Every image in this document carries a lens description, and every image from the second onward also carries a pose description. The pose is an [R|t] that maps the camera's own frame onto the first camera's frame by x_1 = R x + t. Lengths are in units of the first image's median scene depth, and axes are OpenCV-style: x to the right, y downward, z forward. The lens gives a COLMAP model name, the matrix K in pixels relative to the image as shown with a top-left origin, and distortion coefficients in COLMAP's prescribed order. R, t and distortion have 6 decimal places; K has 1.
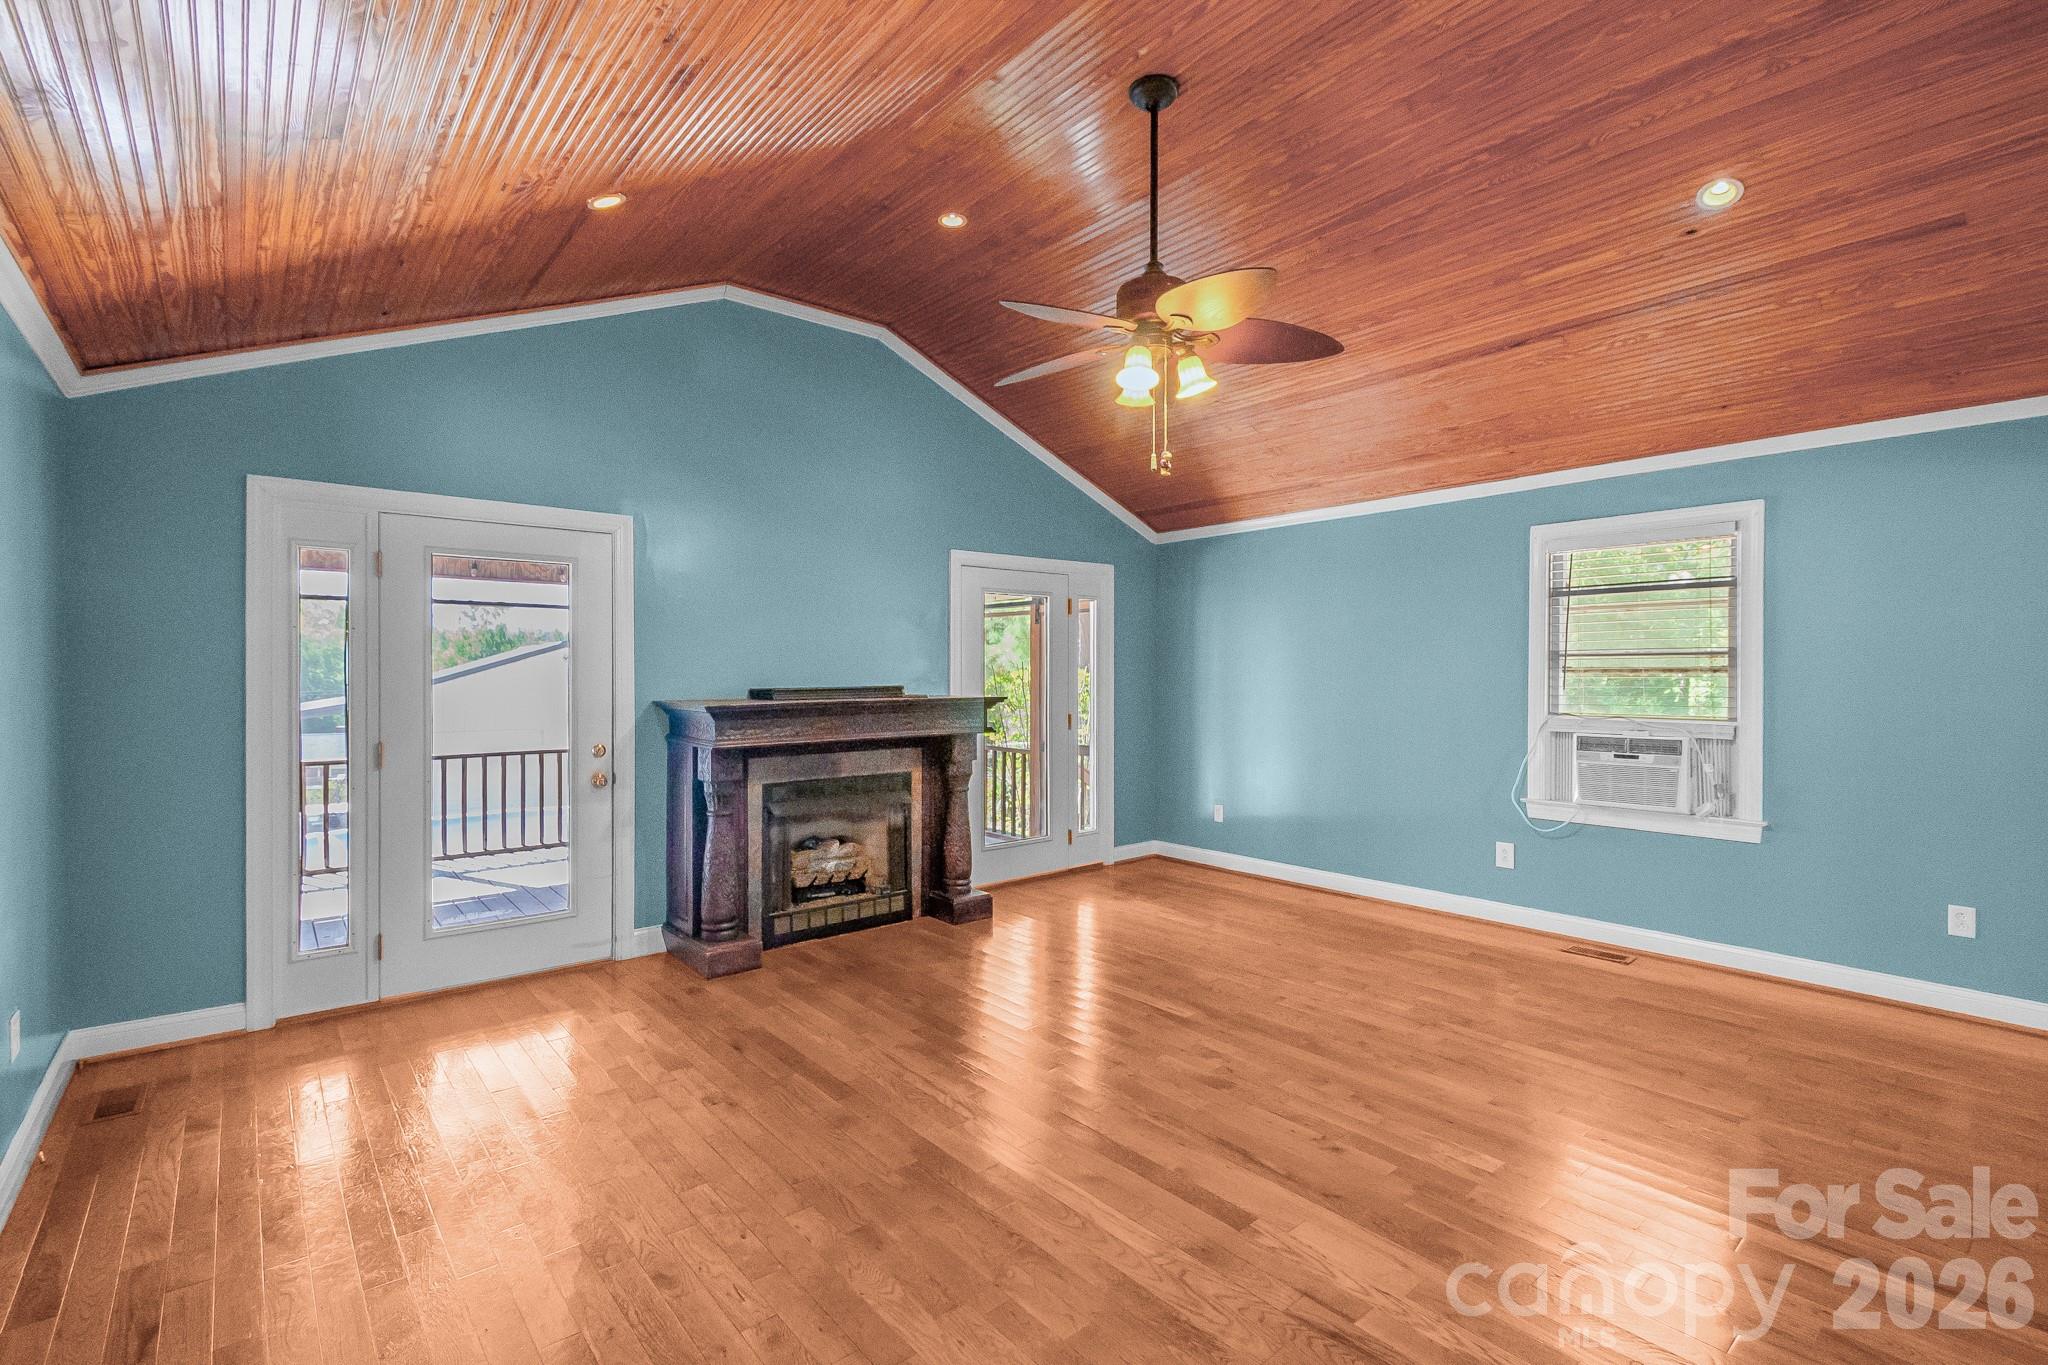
lens RADIAL K [[931.6, 0, 1015.3], [0, 931.6, 678.5], [0, 0, 1]] dist [0.005515, -0.000990]
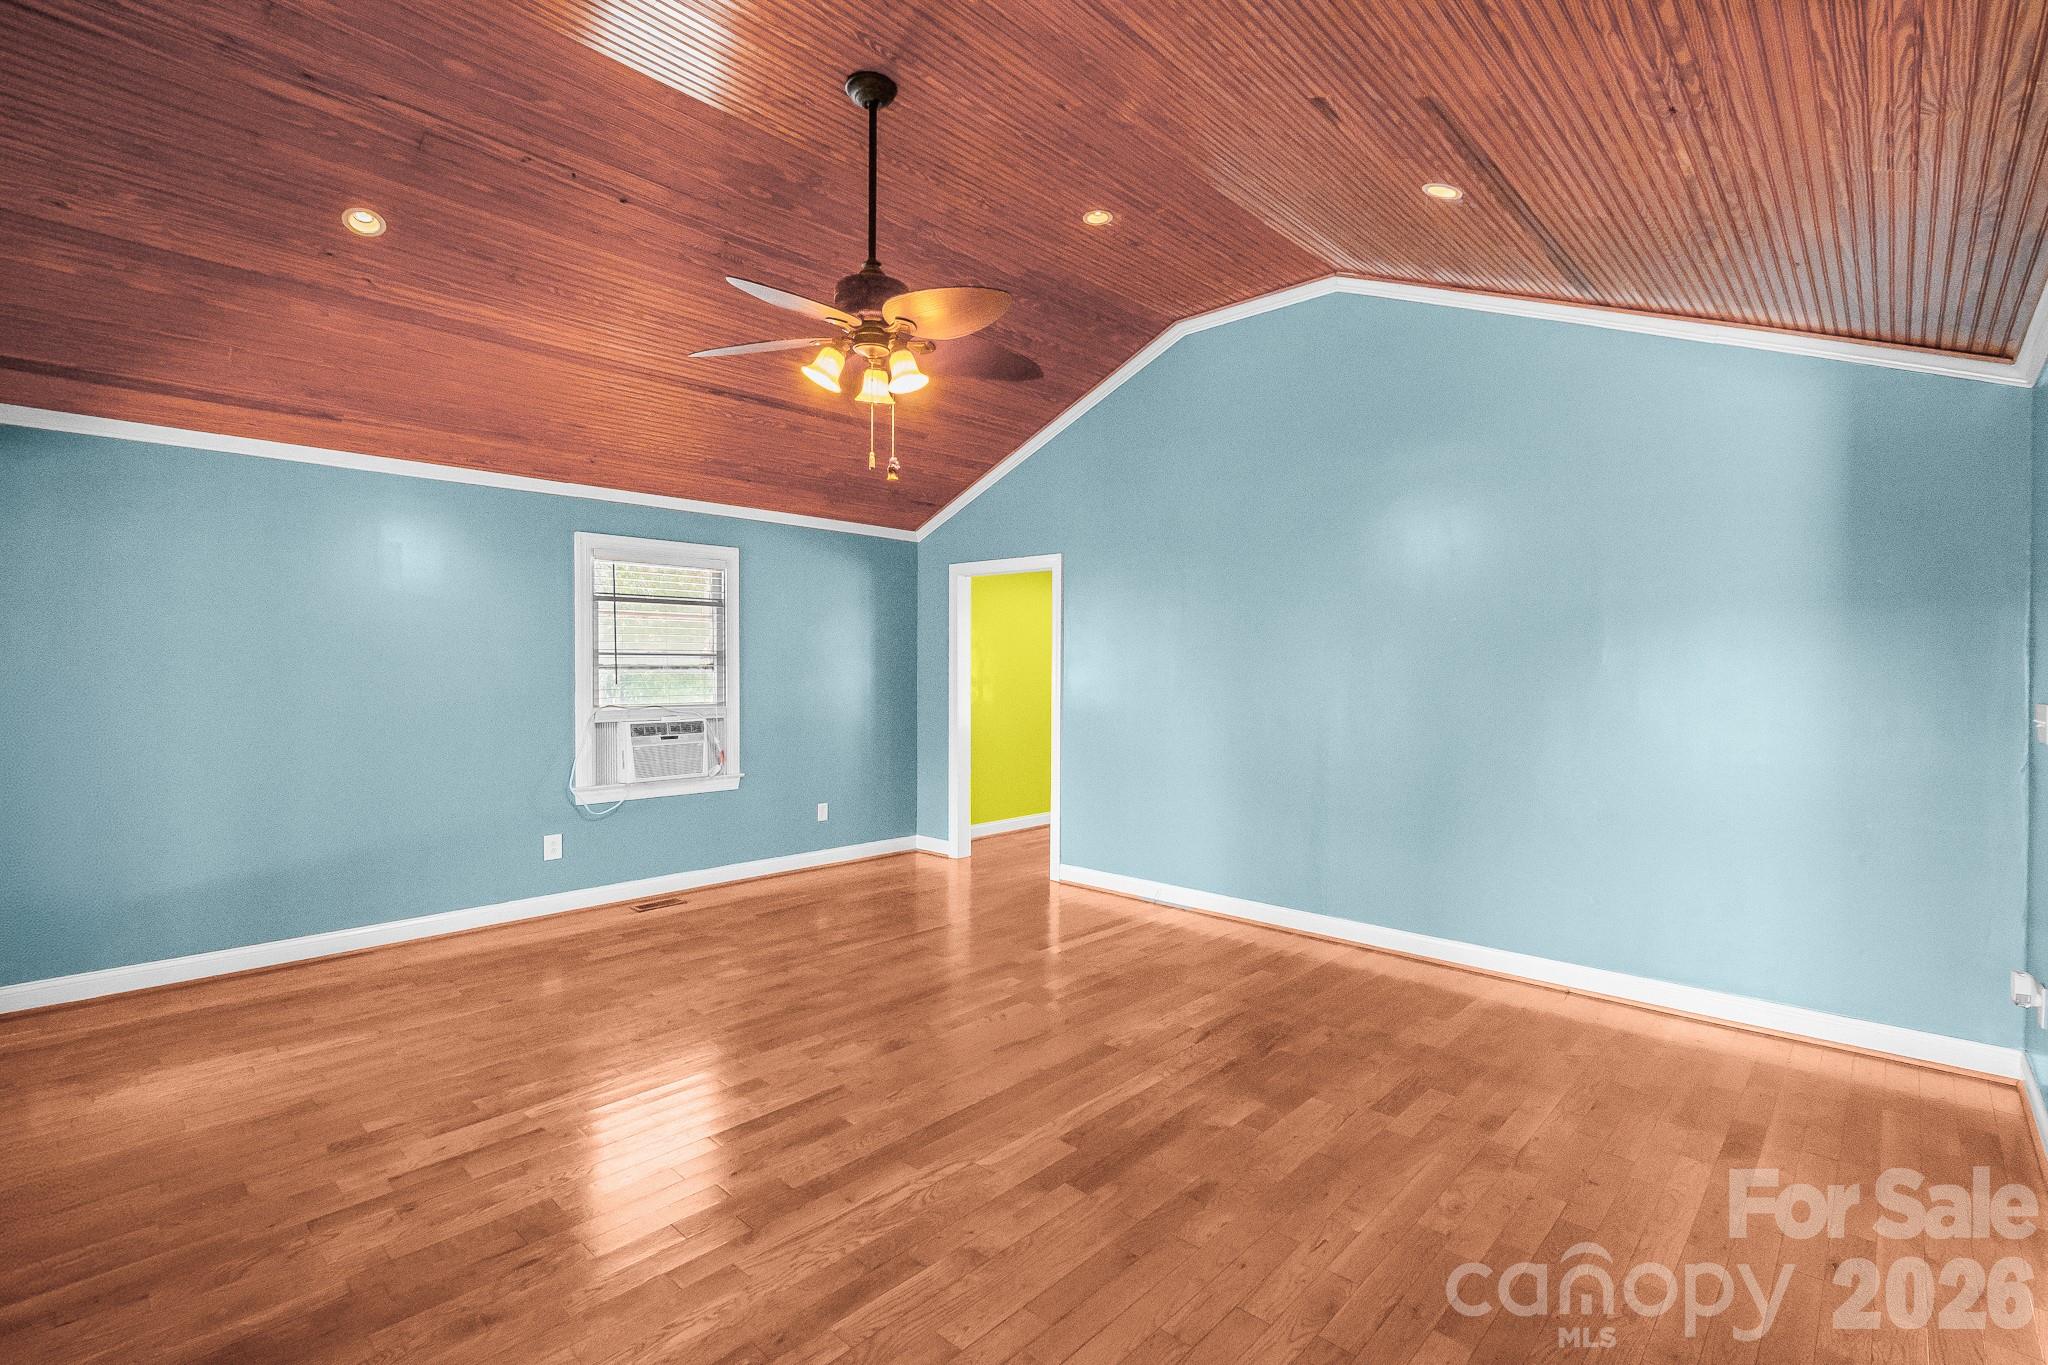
lens RADIAL K [[931.6, 0, 1019.9], [0, 931.6, 676.2], [0, 0, 1]] dist [0.005515, -0.000990]
pose [[-0.124318, -0.006811, 0.992219, -0.602162], [0.002130, 0.999972, 0.007131, -0.004859], [-0.992240, 0.003000, -0.124300, 0.672485]]
